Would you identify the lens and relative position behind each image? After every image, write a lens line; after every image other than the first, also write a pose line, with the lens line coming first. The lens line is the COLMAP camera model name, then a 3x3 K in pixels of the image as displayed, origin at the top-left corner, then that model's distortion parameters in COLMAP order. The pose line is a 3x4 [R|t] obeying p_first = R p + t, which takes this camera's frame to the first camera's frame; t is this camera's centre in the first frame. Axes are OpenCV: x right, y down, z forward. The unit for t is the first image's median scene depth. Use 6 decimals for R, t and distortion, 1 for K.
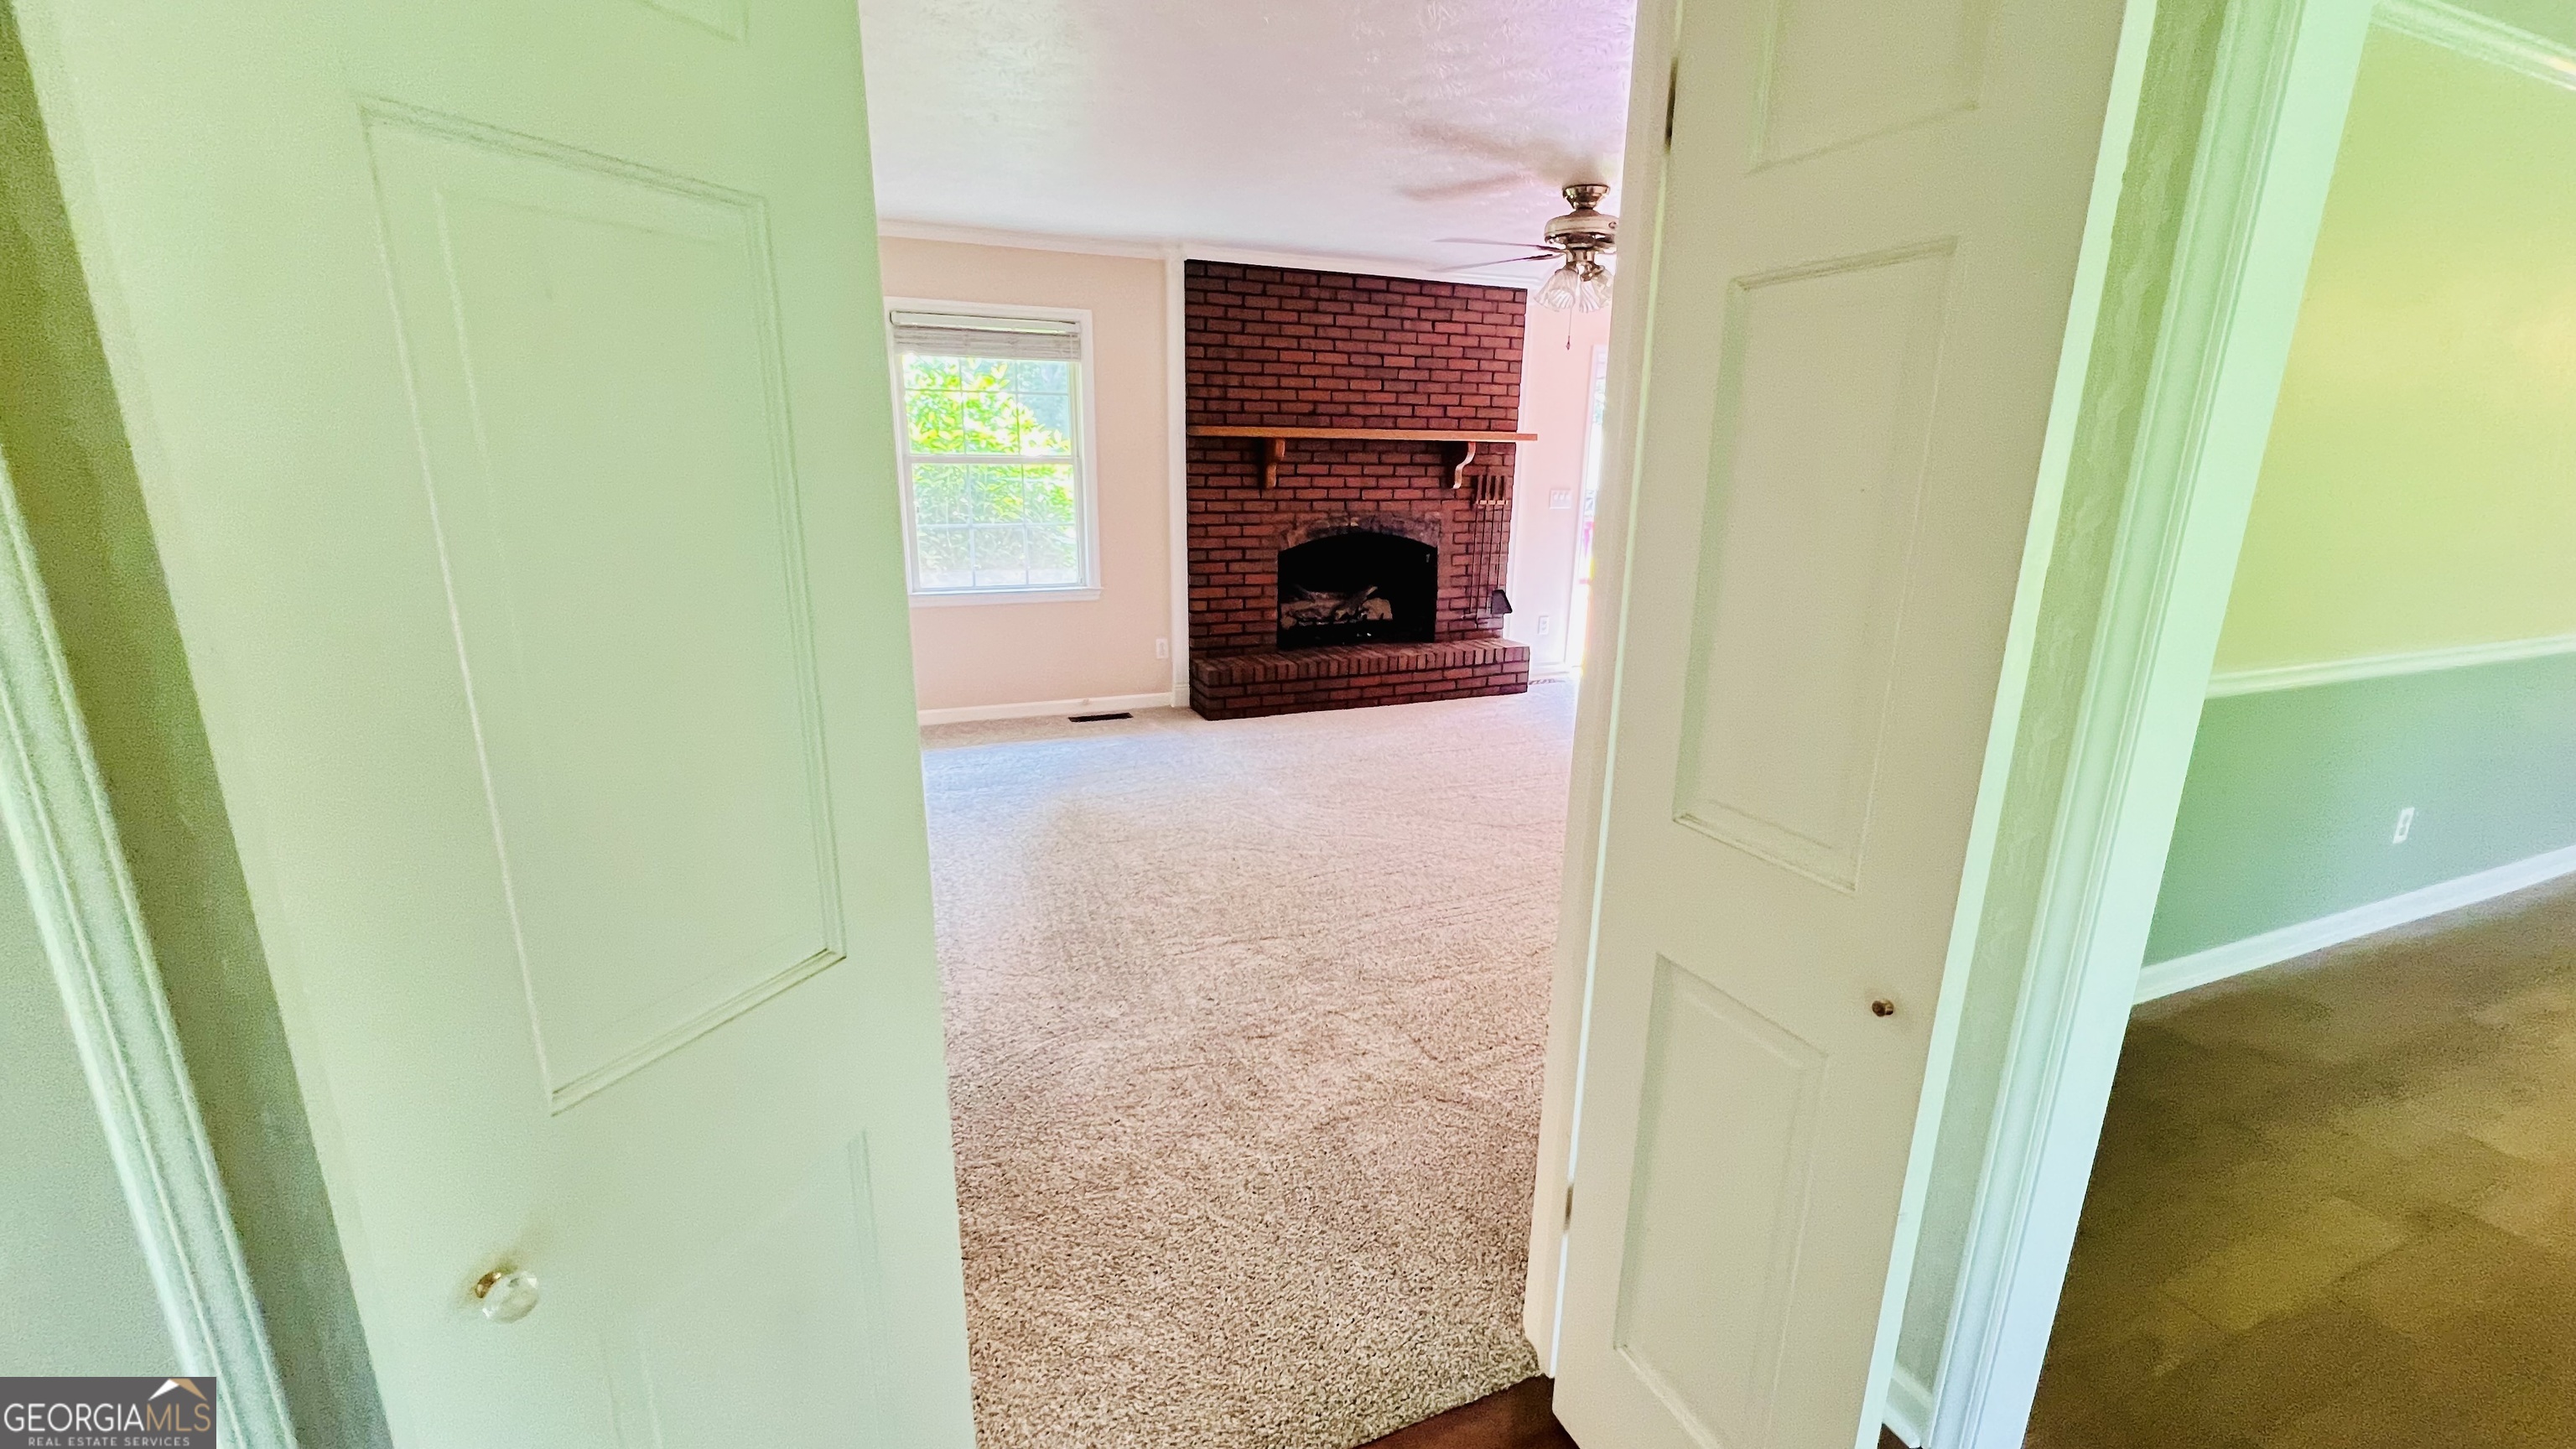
lens RADIAL K [[1026.7, 0, 1288.0], [0, 1026.7, 724.5], [0, 0, 1]] dist [-0.008585, -0.000059]
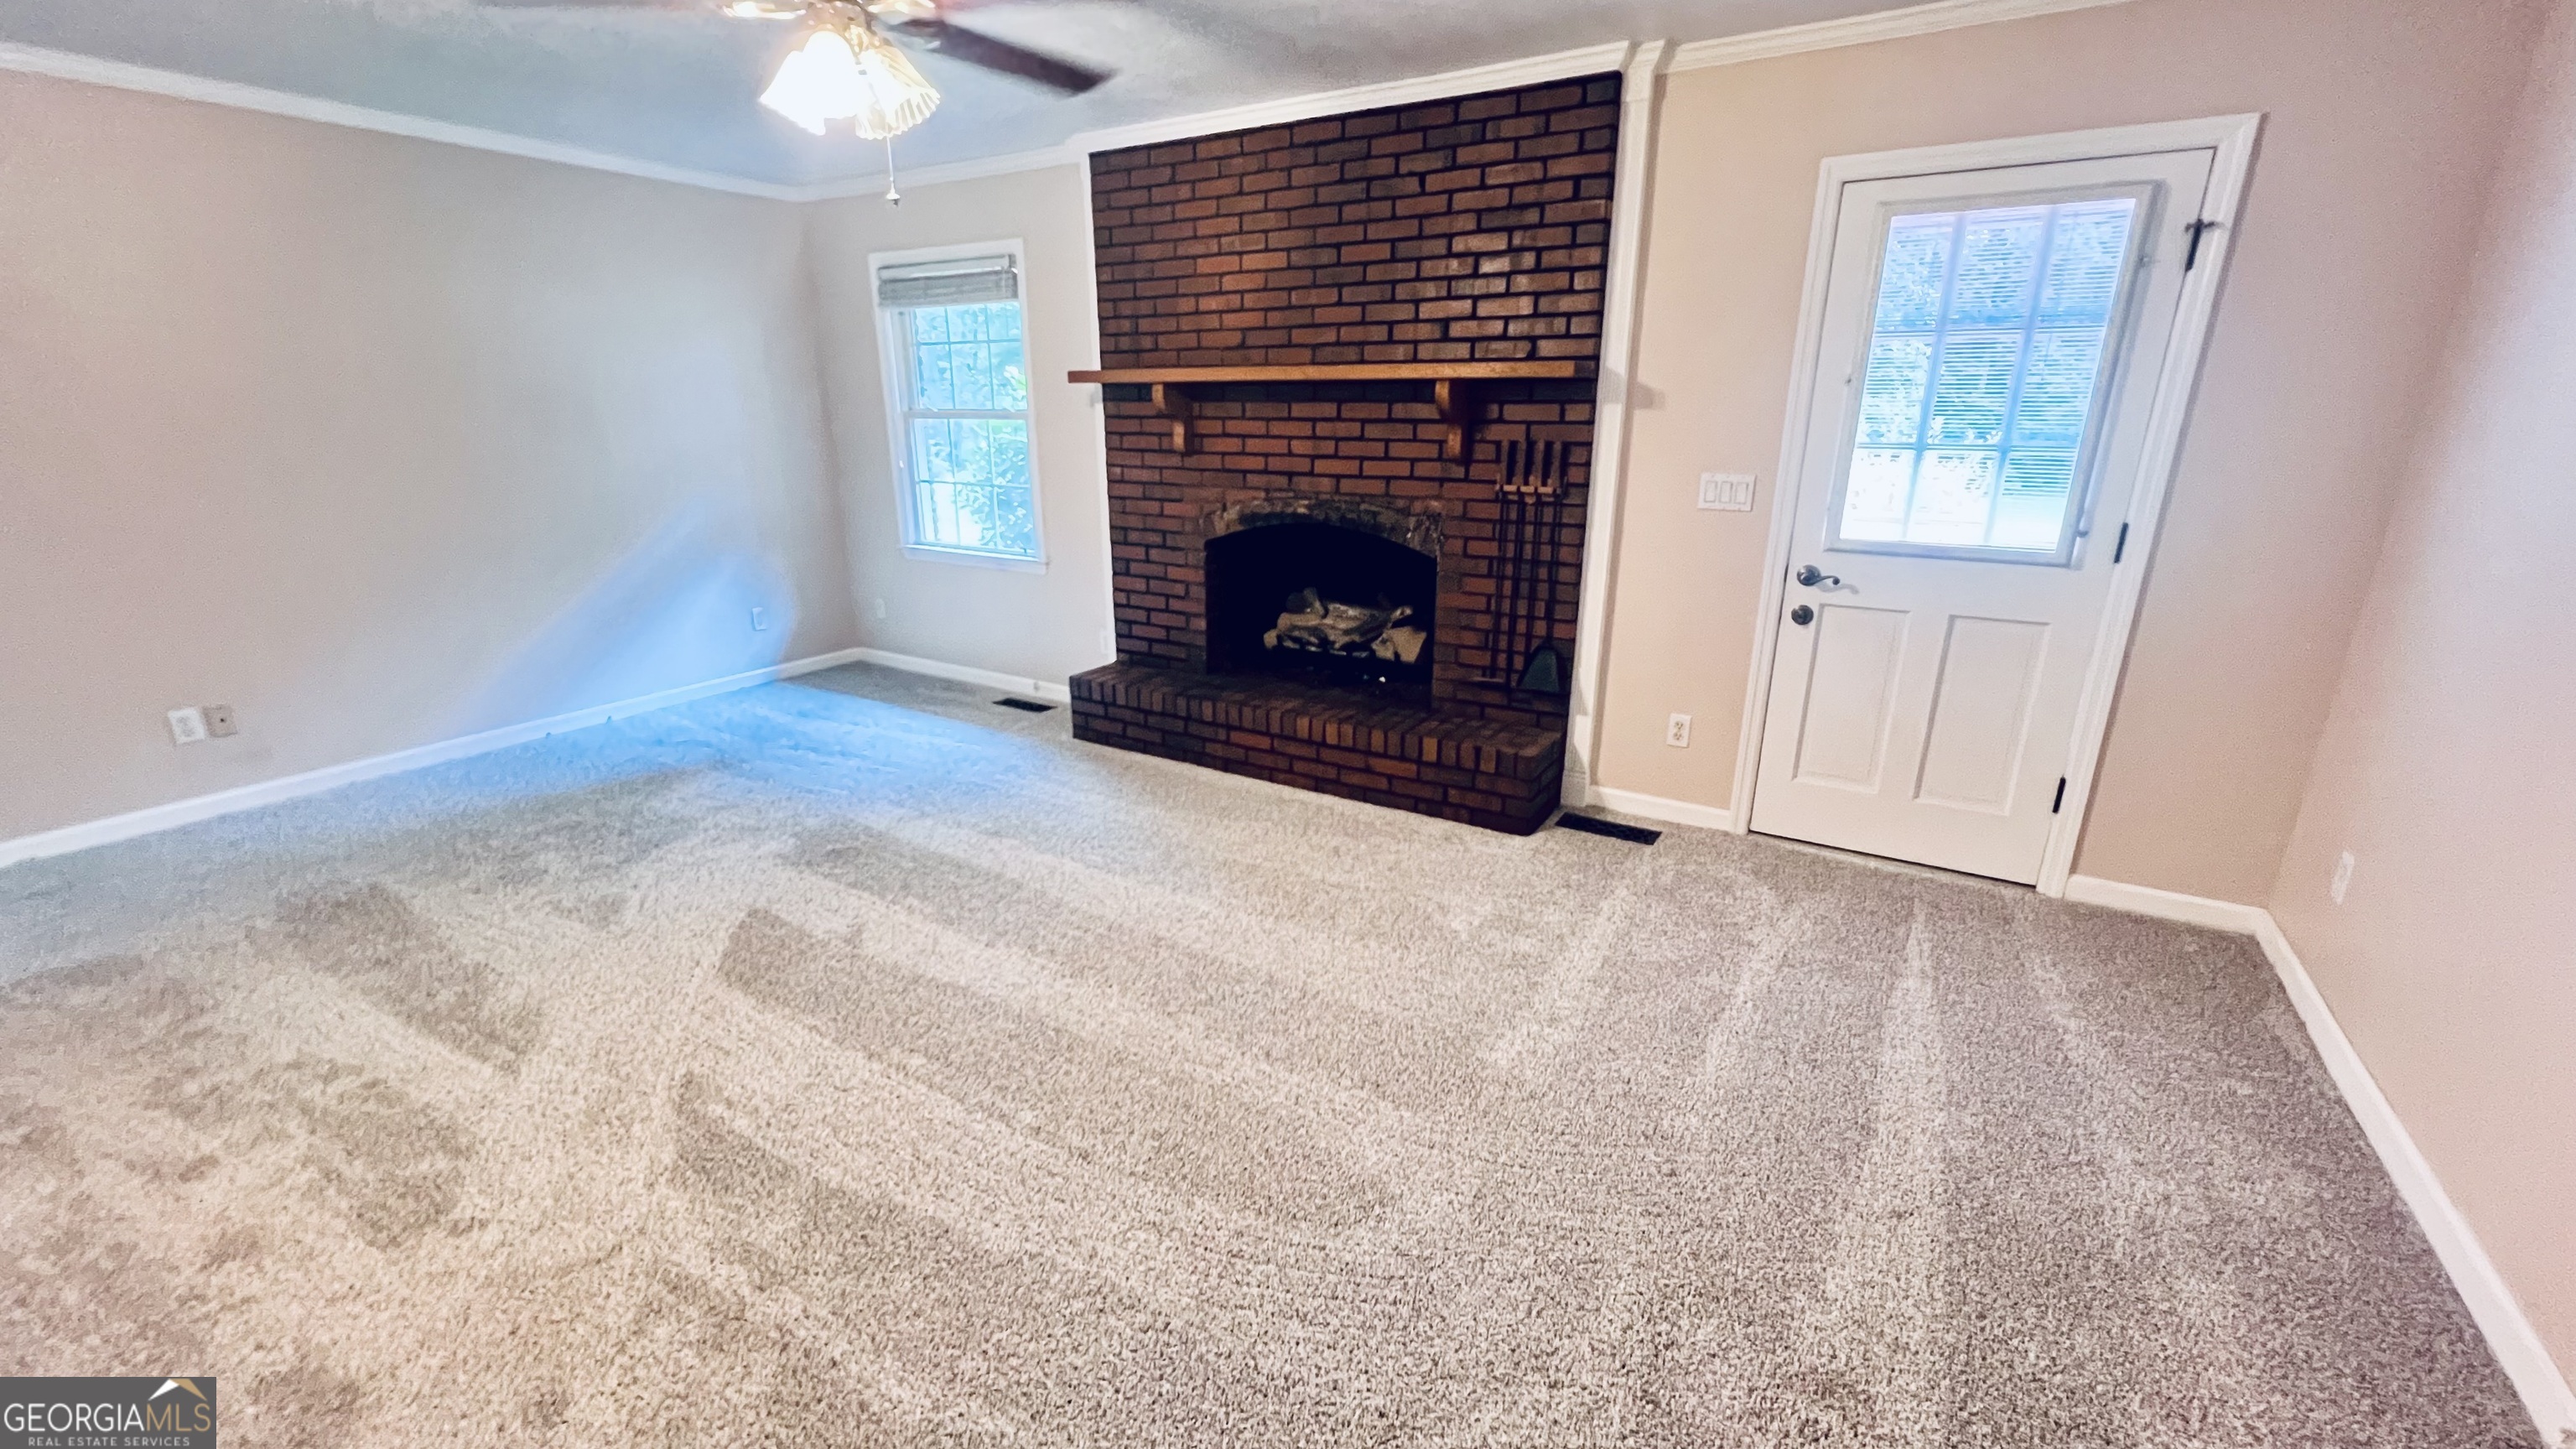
lens RADIAL K [[1026.7, 0, 1288.0], [0, 1026.7, 724.5], [0, 0, 1]] dist [-0.008585, -0.000059]
pose [[0.588462, 0.232825, -0.774277, 0.620715], [-0.198798, 0.969908, 0.140562, -0.154097], [0.783704, 0.071209, 0.617039, 0.597260]]
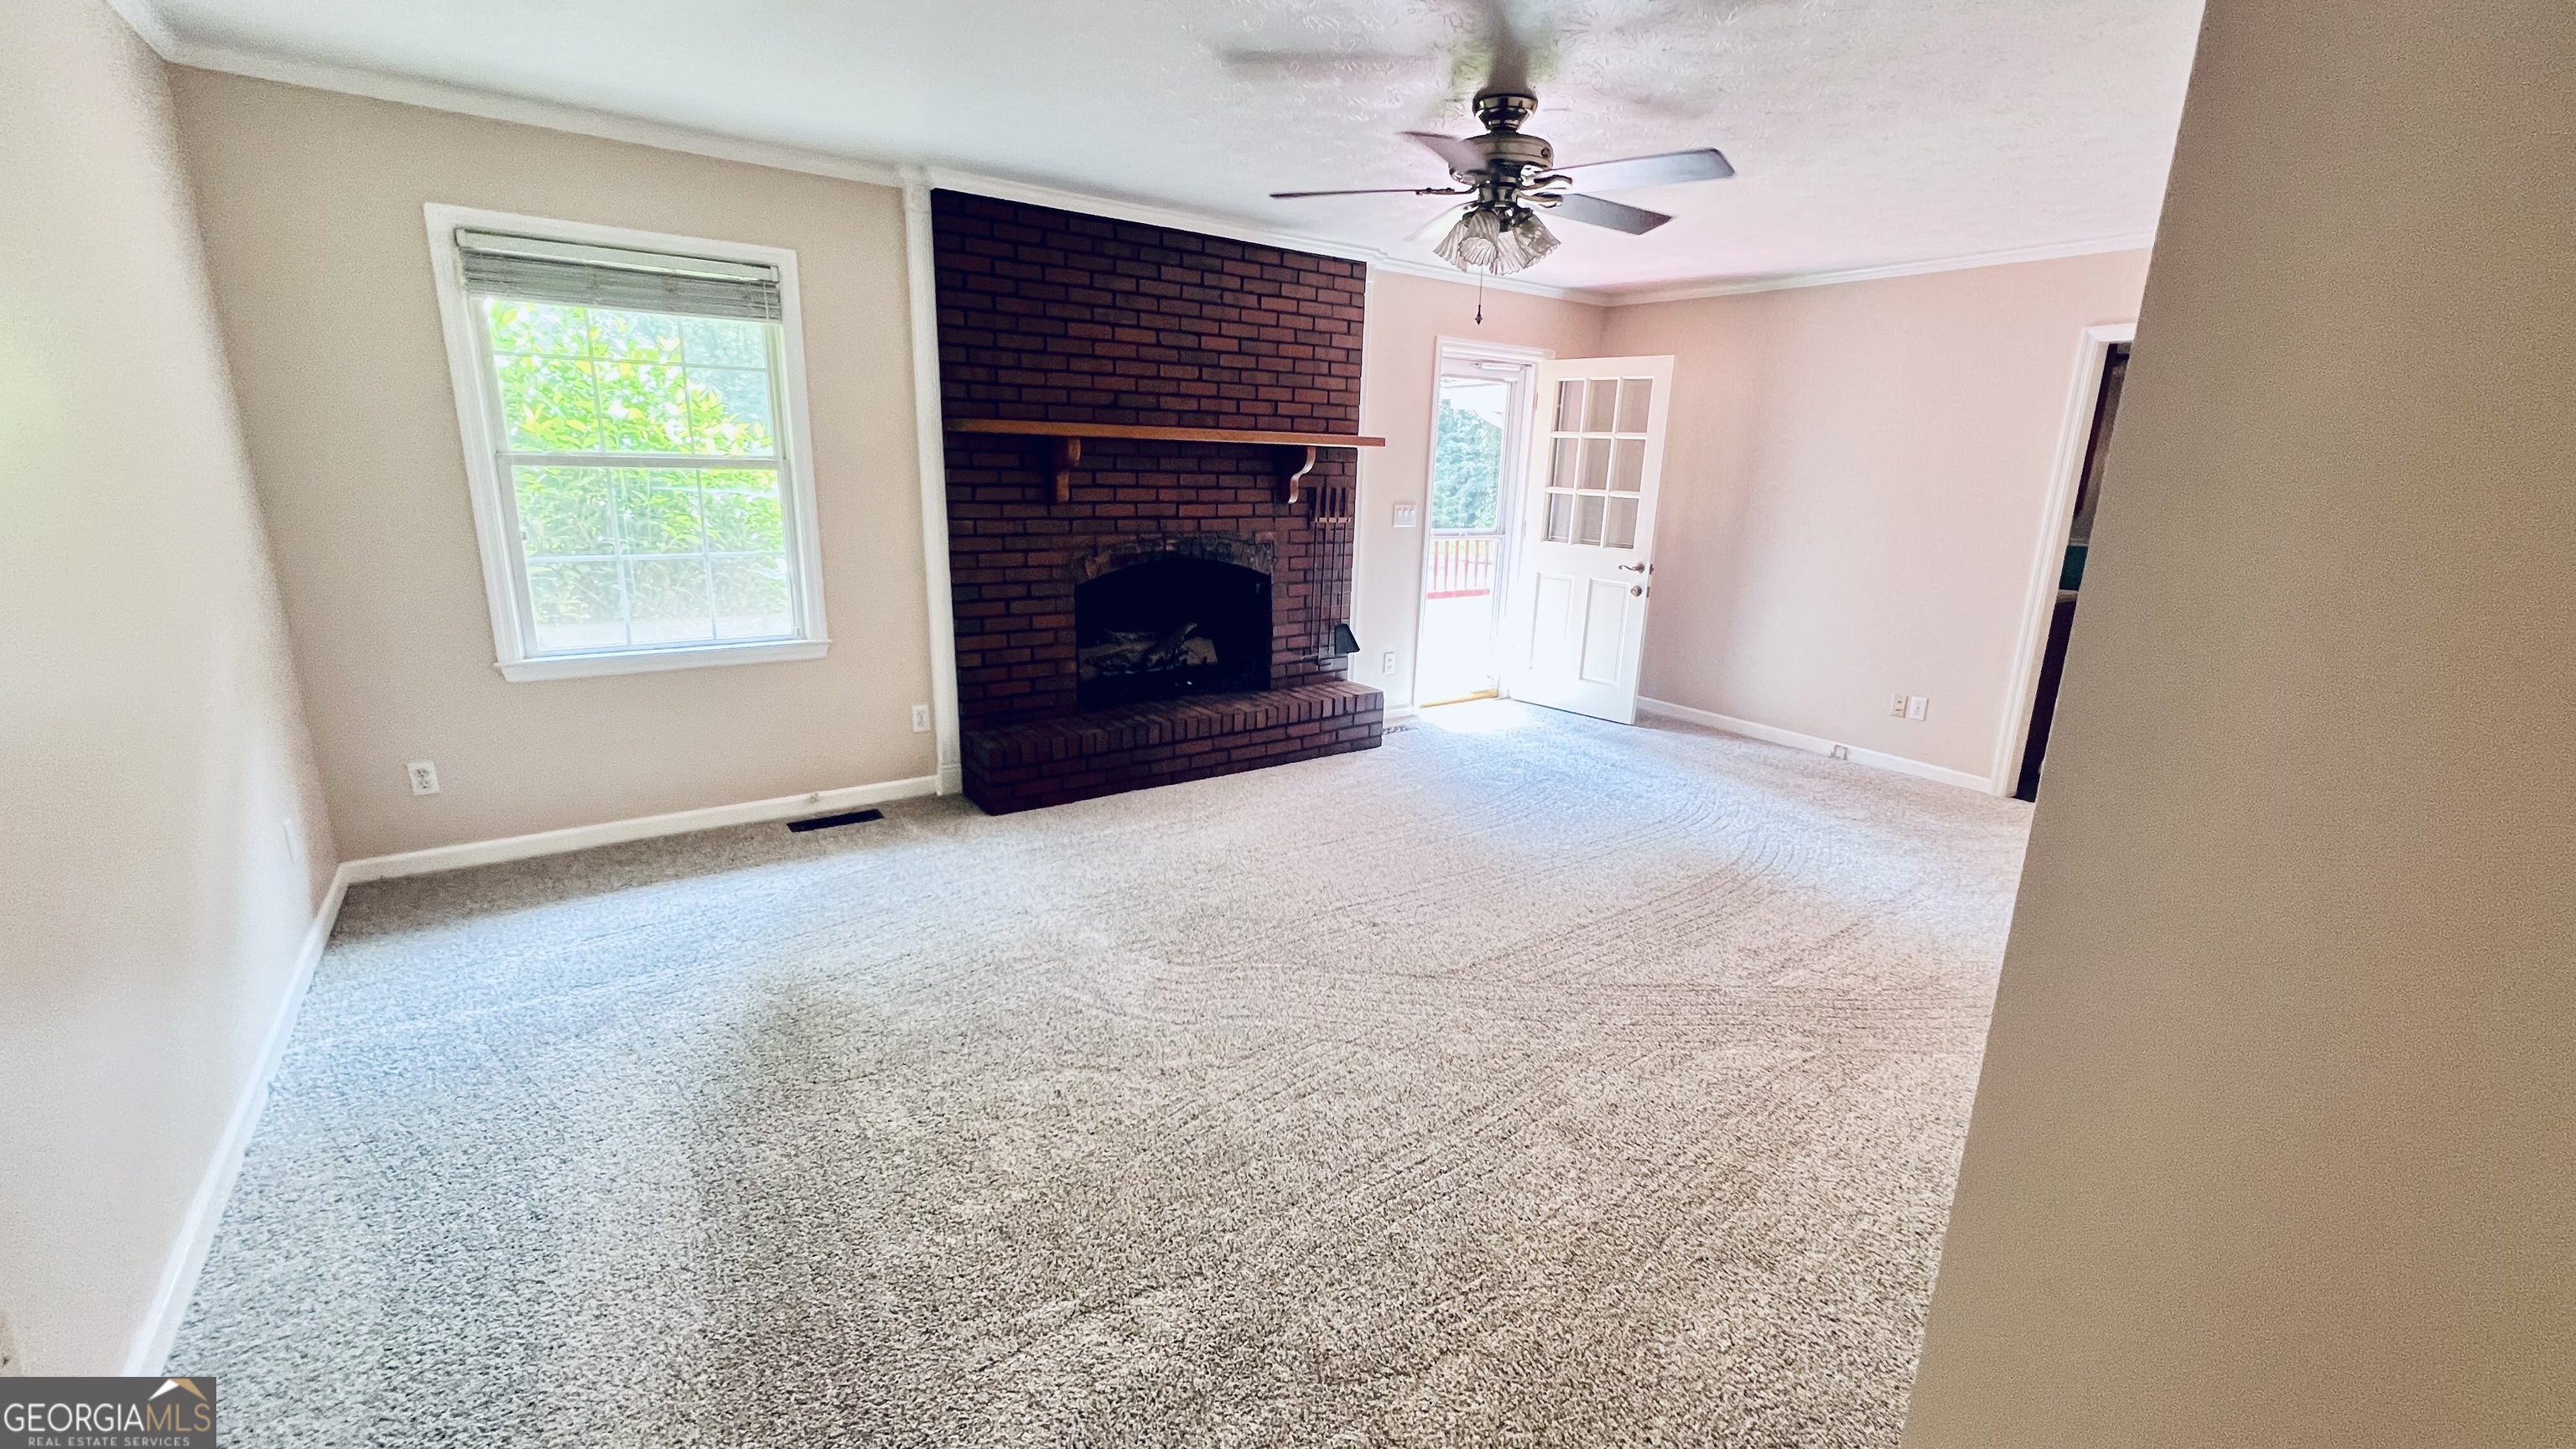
lens RADIAL K [[1026.7, 0, 1288.0], [0, 1026.7, 724.5], [0, 0, 1]] dist [-0.008585, -0.000059]
pose [[0.974364, -0.043771, 0.220679, -0.027630], [0.044745, 0.998998, 0.000586, -0.057092], [-0.220483, 0.009303, 0.975346, 0.215262]]
